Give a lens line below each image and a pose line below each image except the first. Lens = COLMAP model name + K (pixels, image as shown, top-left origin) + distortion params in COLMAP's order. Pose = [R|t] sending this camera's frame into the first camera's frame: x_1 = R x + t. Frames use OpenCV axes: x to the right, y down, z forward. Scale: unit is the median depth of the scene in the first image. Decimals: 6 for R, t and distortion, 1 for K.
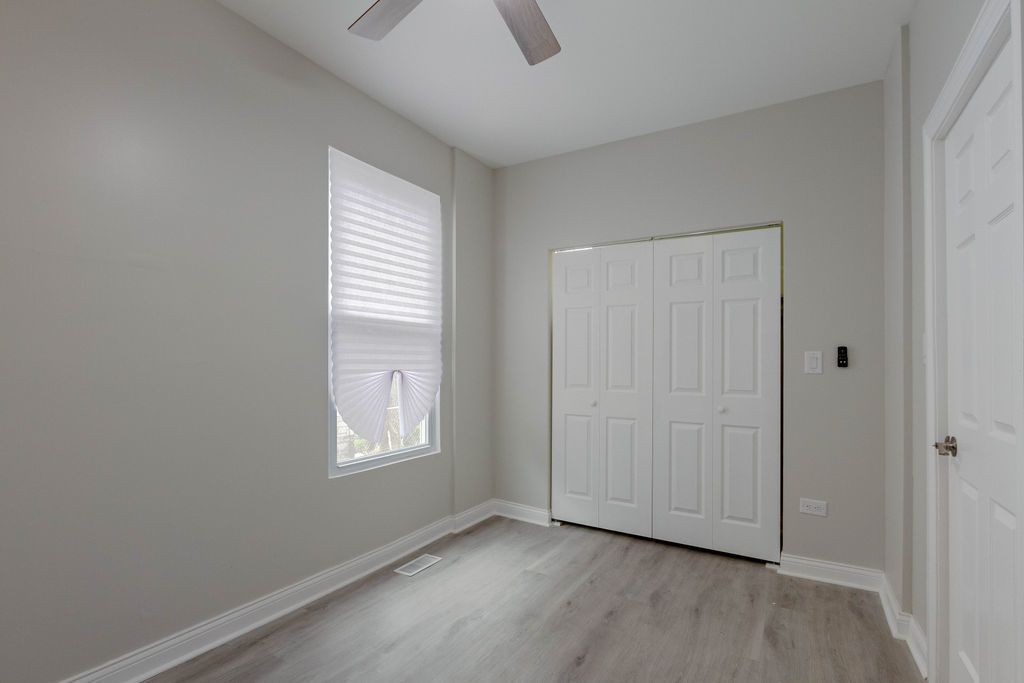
lens RADIAL K [[481.7, 0, 501.6], [0, 481.7, 358.1], [0, 0, 1]] dist [-0.003125, -0.002710]
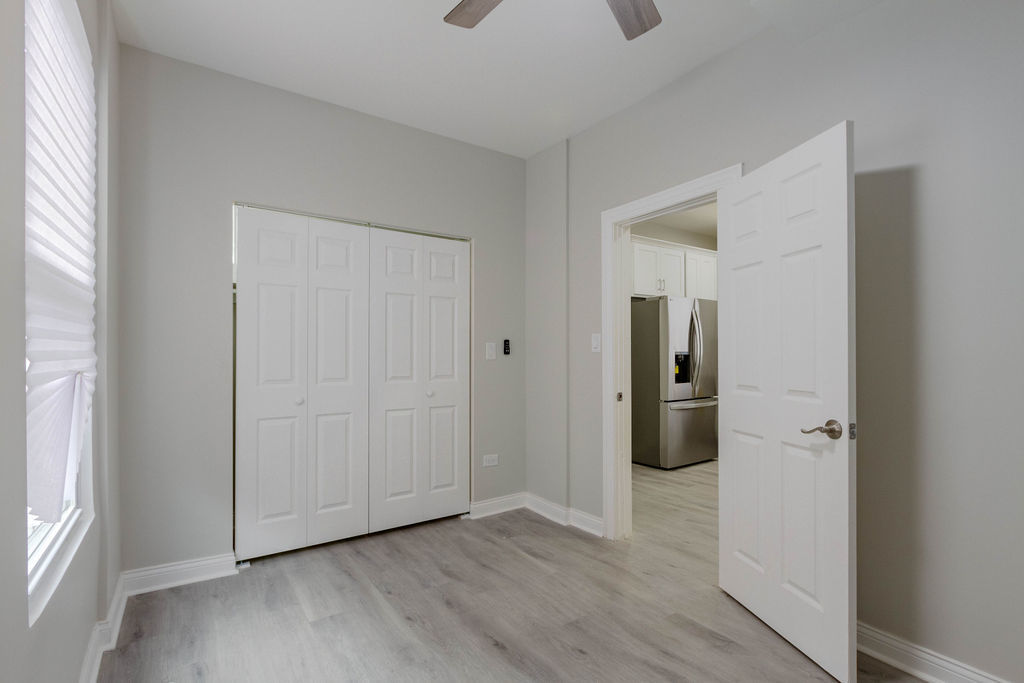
lens RADIAL K [[481.7, 0, 517.7], [0, 481.7, 347.3], [0, 0, 1]] dist [-0.003125, -0.002710]
pose [[0.394767, 0.001767, 0.918780, -0.505657], [-0.003632, 0.999993, -0.000363, -0.001582], [-0.918774, -0.003193, 0.394771, 0.376441]]
